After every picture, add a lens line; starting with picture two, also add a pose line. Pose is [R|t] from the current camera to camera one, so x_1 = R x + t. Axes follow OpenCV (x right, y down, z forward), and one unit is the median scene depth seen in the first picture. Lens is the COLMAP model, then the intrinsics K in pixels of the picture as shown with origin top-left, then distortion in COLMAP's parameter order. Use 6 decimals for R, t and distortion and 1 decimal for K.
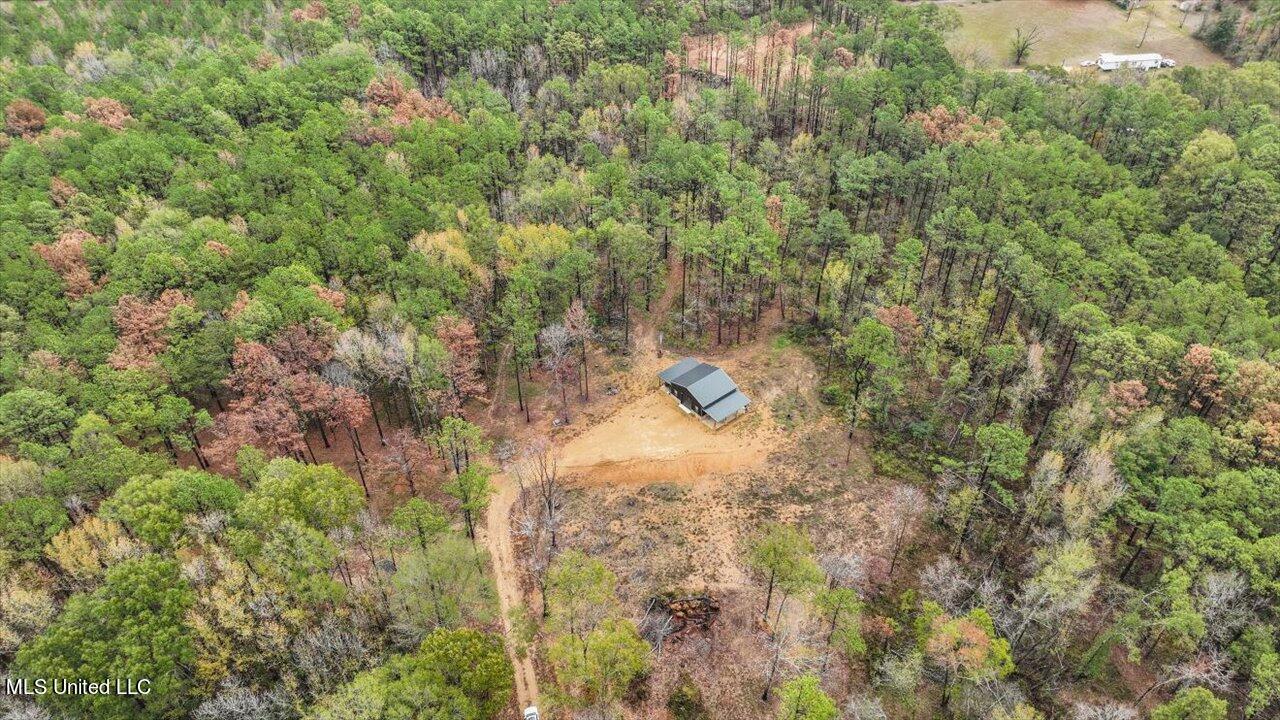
lens RADIAL K [[901.4, 0, 640.2], [0, 901.4, 360.2], [0, 0, 1]] dist [-0.003546, 0.018838]
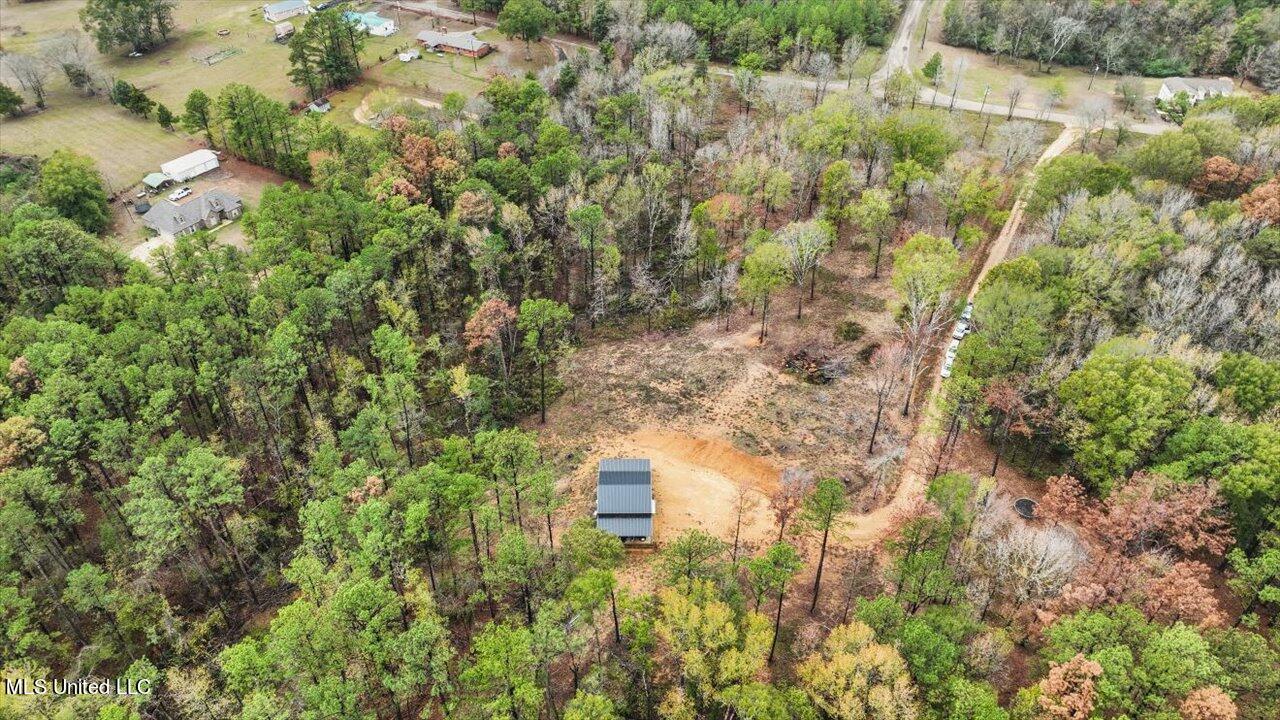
lens RADIAL K [[901.4, 0, 634.9], [0, 901.4, 350.6], [0, 0, 1]] dist [-0.003546, 0.018838]
pose [[-0.771670, -0.384846, 0.506378, -0.327165], [0.409874, 0.307894, 0.858606, -0.763548], [-0.486342, 0.870112, -0.079854, 0.954999]]
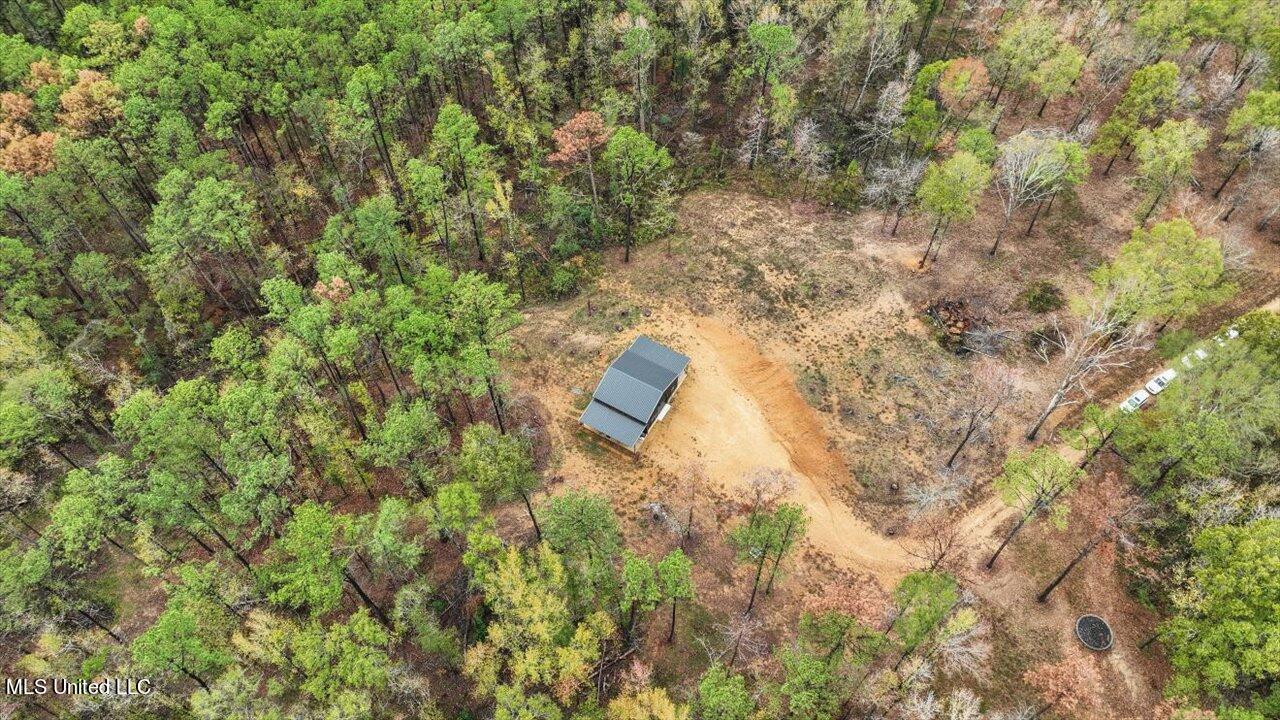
lens RADIAL K [[901.4, 0, 639.6], [0, 901.4, 355.4], [0, 0, 1]] dist [-0.003546, 0.018838]
pose [[-0.347722, -0.770992, 0.533536, -0.316510], [0.599451, 0.254738, 0.758793, -0.555651], [-0.720935, 0.583678, 0.373594, 0.707865]]
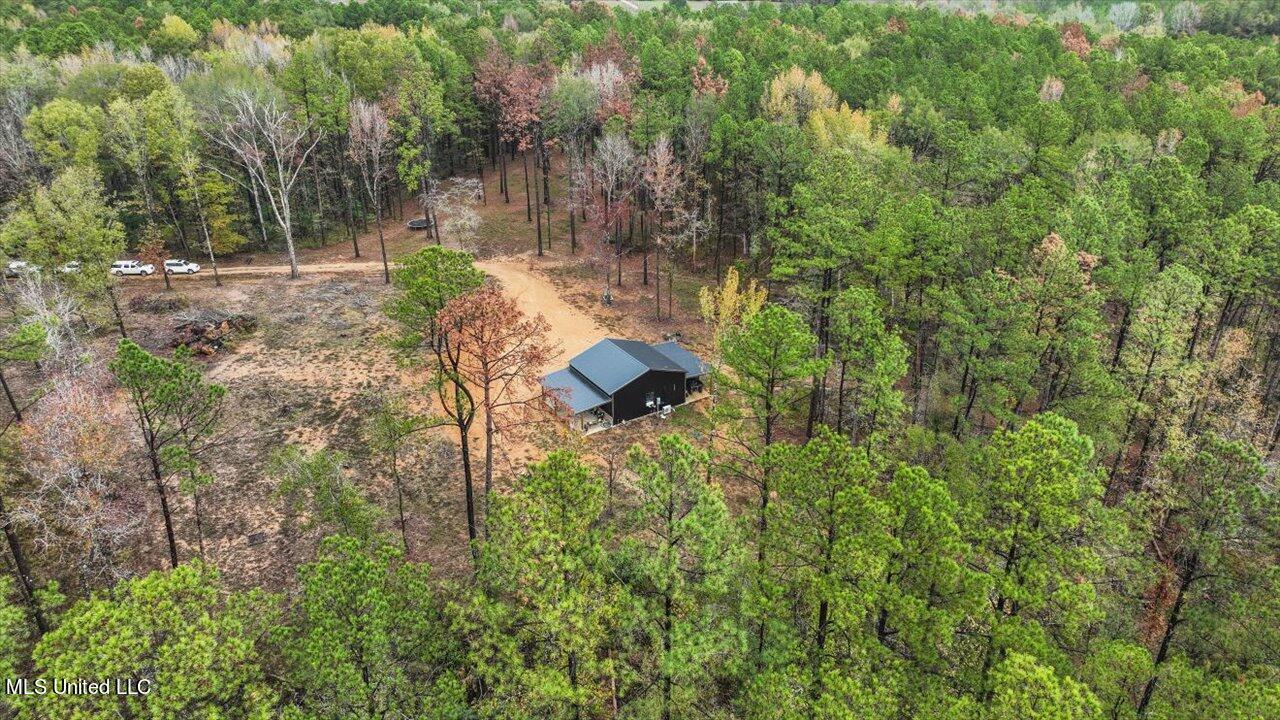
lens RADIAL K [[901.4, 0, 641.0], [0, 901.4, 360.5], [0, 0, 1]] dist [-0.003546, 0.018838]
pose [[-0.126974, 0.441592, -0.888186, 0.560632], [-0.631764, 0.654313, 0.415631, -0.211660], [0.764691, 0.613898, 0.195901, 0.905006]]
